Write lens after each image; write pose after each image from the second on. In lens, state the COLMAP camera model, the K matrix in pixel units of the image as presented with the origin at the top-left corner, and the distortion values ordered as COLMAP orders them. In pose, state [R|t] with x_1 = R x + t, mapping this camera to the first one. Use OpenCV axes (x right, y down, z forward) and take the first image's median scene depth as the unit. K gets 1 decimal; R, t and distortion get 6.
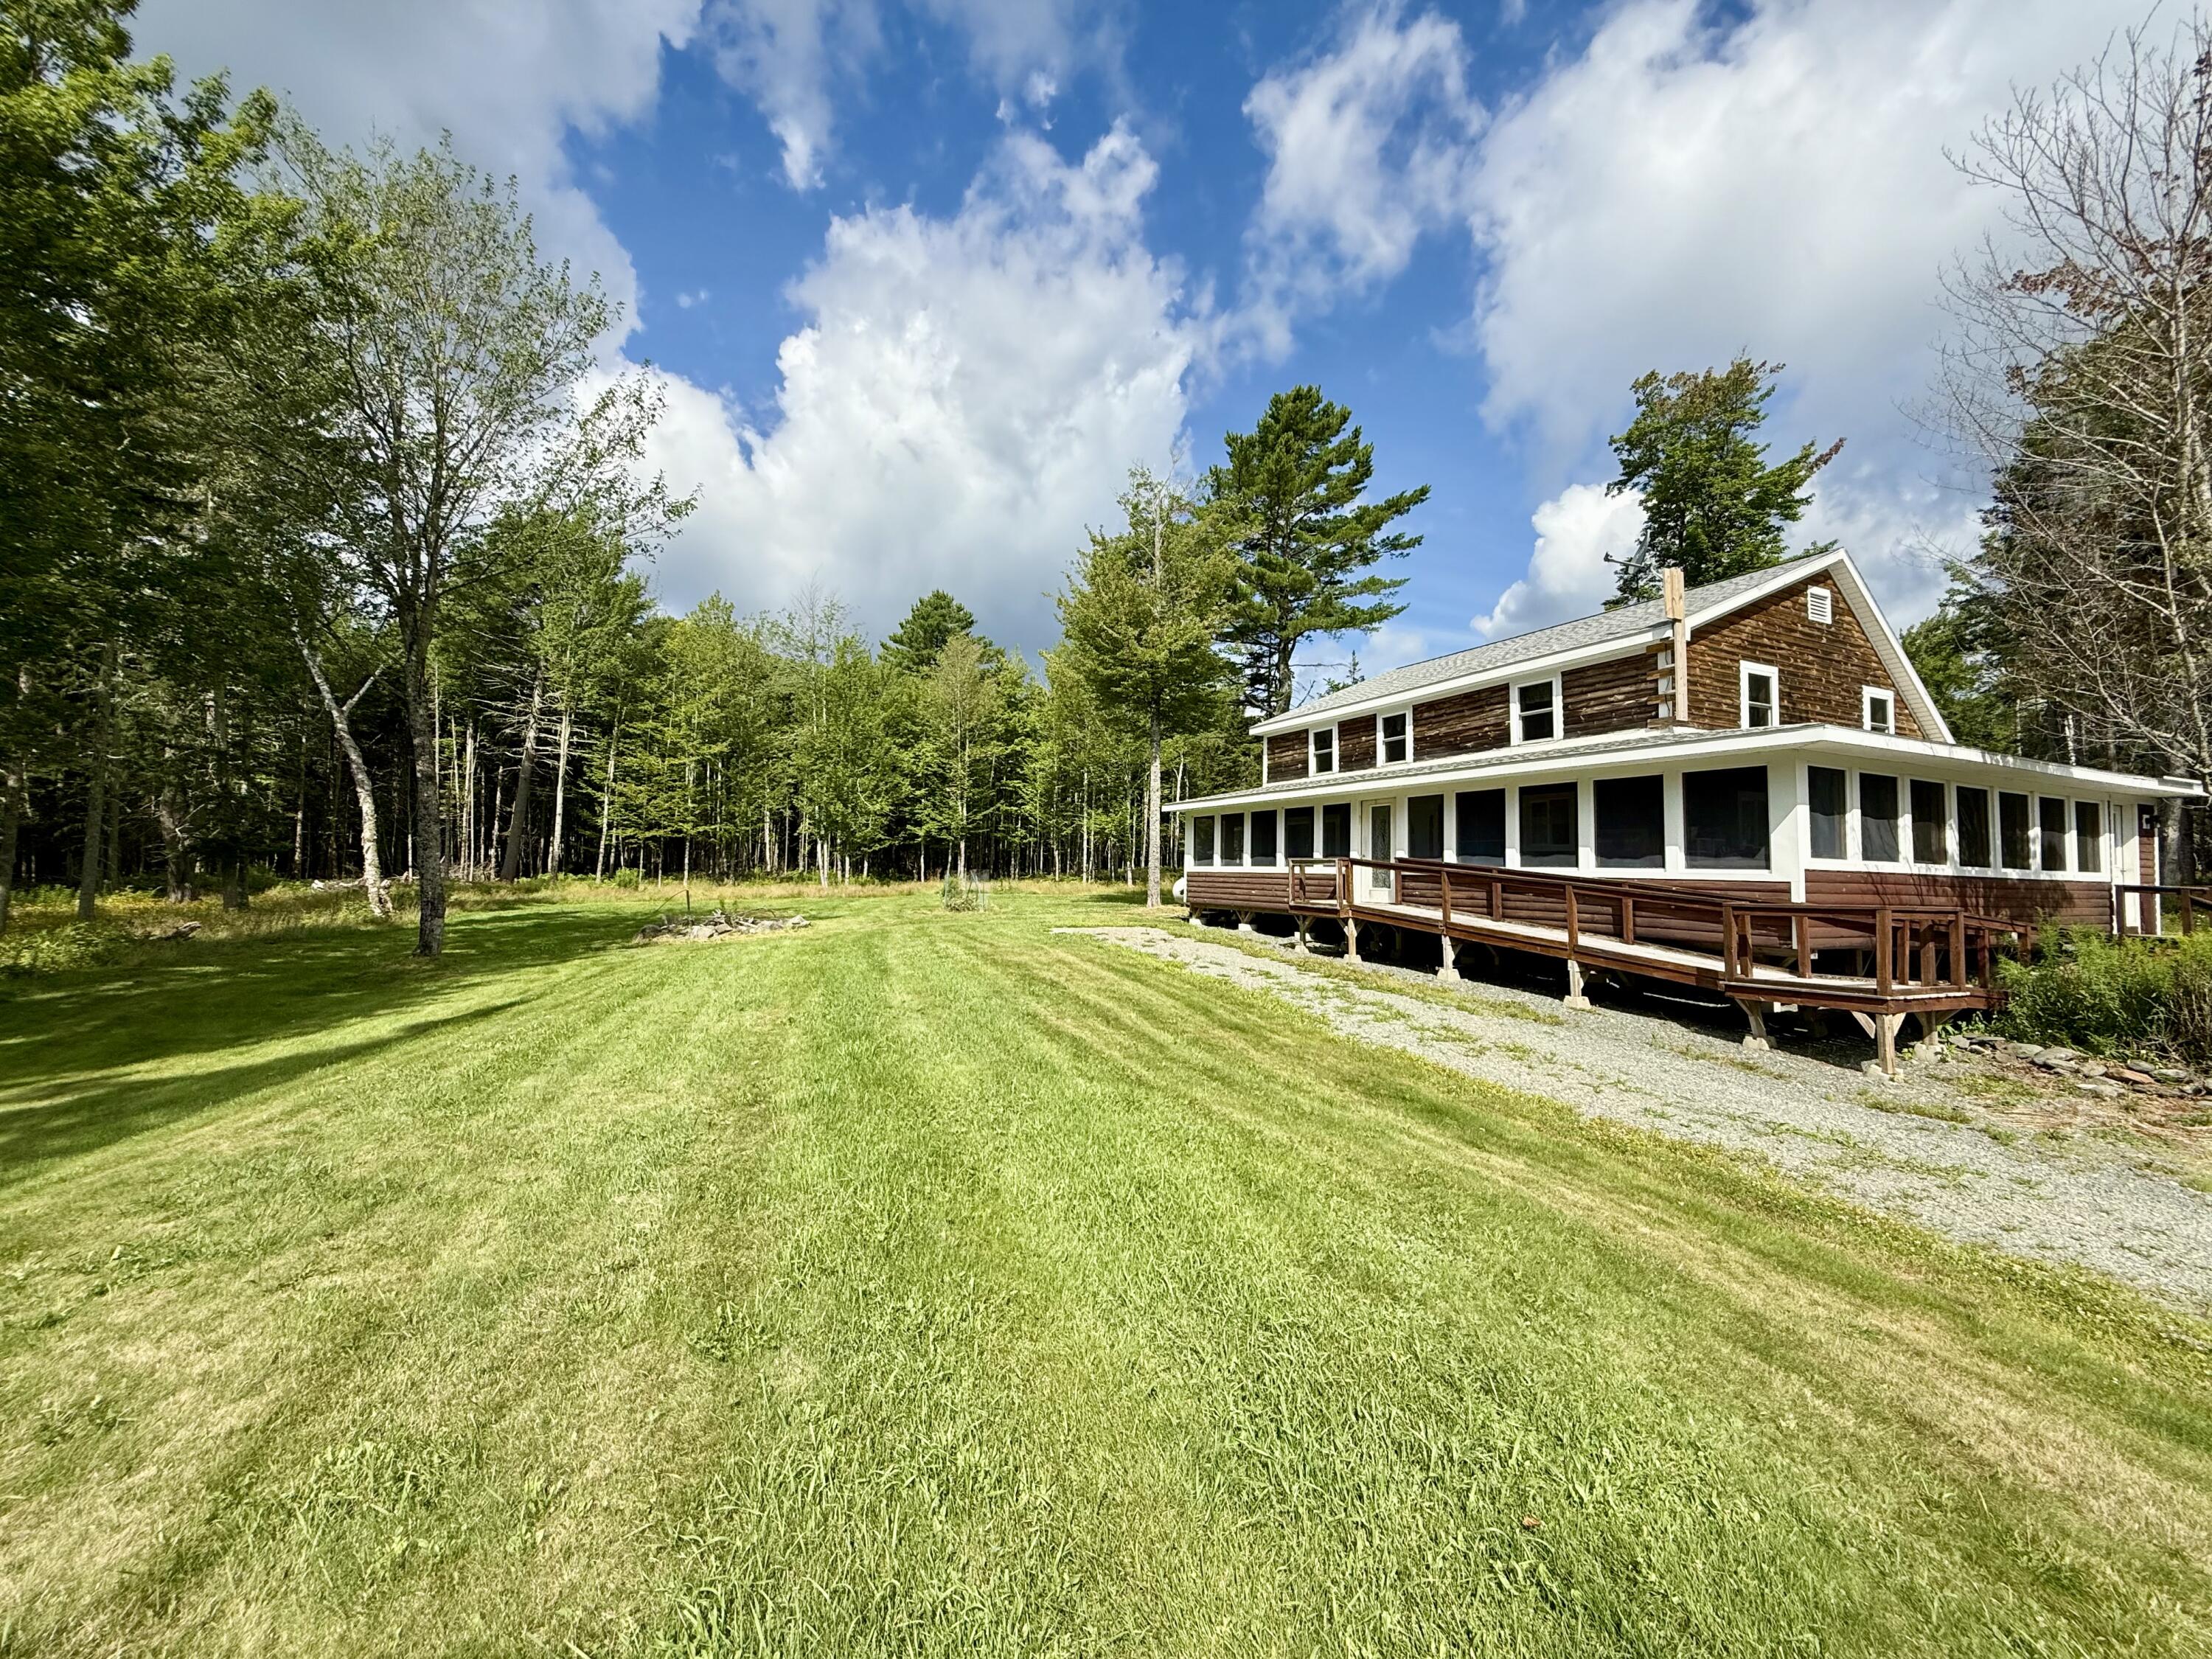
lens RADIAL K [[891.3, 0, 1104.8], [0, 891.3, 827.9], [0, 0, 1]] dist [0.001014, 0.000195]
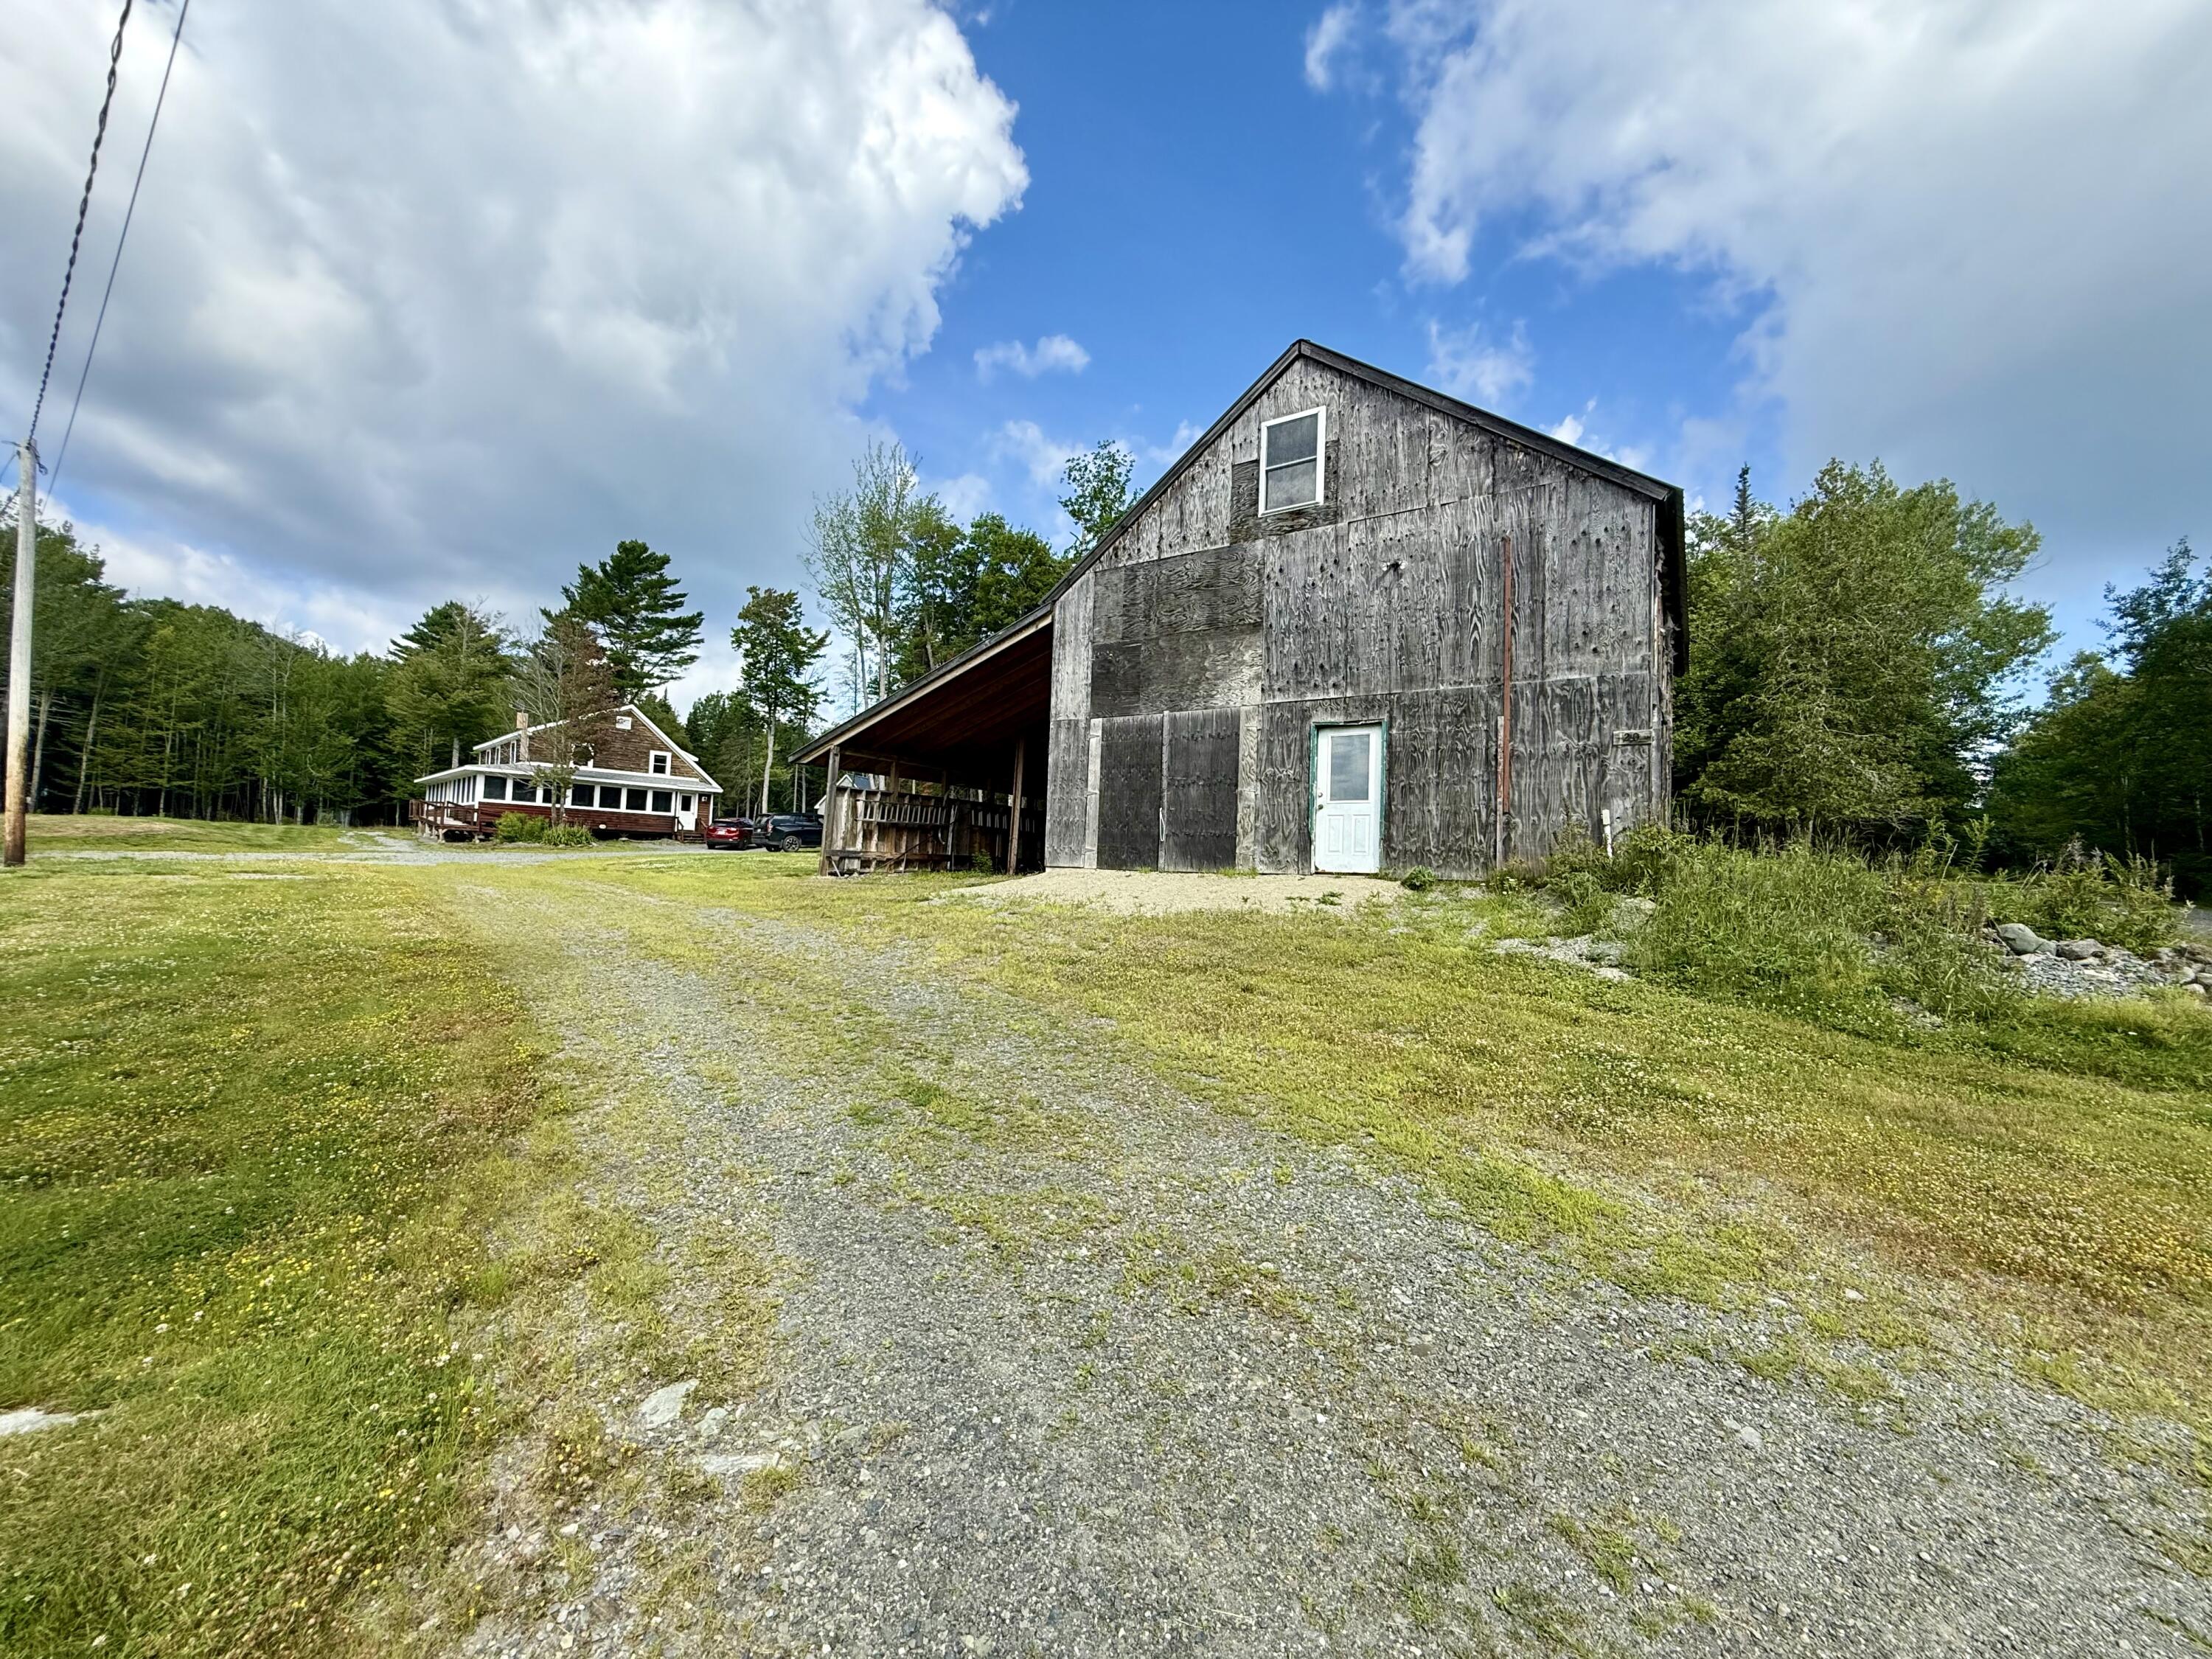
lens RADIAL K [[891.3, 0, 1107.6], [0, 891.3, 830.6], [0, 0, 1]] dist [0.001014, 0.000195]
pose [[0.942735, 0.034240, 0.331782, 0.455405], [-0.039001, 0.999210, 0.007697, 0.007361], [-0.331256, -0.020196, 0.943325, -0.789254]]
